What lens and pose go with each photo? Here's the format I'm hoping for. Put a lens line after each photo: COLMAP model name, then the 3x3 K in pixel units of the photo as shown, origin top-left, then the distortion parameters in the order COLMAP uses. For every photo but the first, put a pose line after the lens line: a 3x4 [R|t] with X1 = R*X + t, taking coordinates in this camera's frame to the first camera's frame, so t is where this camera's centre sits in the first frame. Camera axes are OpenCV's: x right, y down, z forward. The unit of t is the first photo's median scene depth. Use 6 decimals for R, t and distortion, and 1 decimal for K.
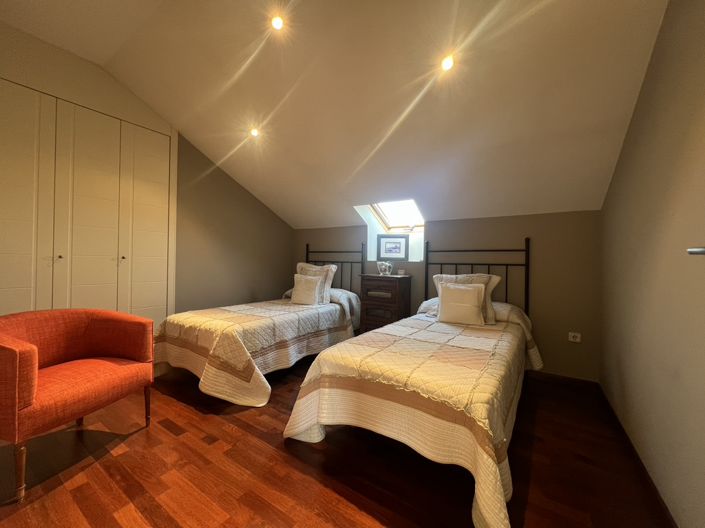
lens RADIAL K [[283.7, 0, 353.9], [0, 283.7, 262.7], [0, 0, 1]] dist [-0.003832, -0.000222]
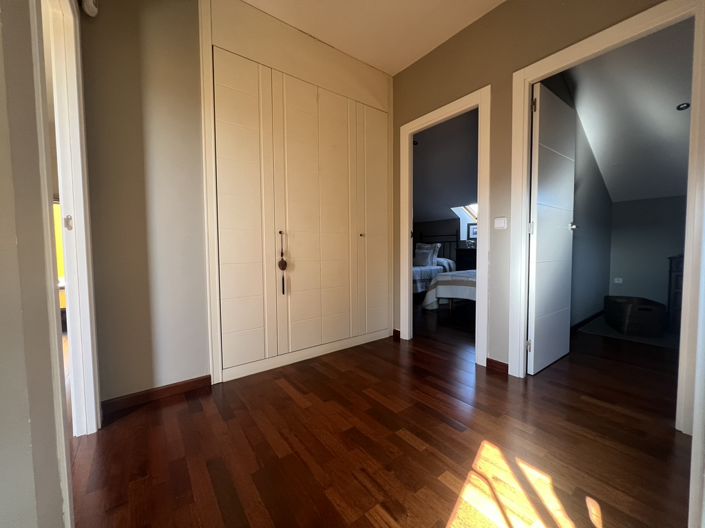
lens RADIAL K [[283.7, 0, 354.0], [0, 283.7, 265.6], [0, 0, 1]] dist [-0.003832, -0.000222]
pose [[0.941647, -0.008097, -0.336505, 0.019616], [0.027062, 0.998296, 0.051707, 0.038383], [0.335513, -0.057796, 0.940261, -0.750684]]
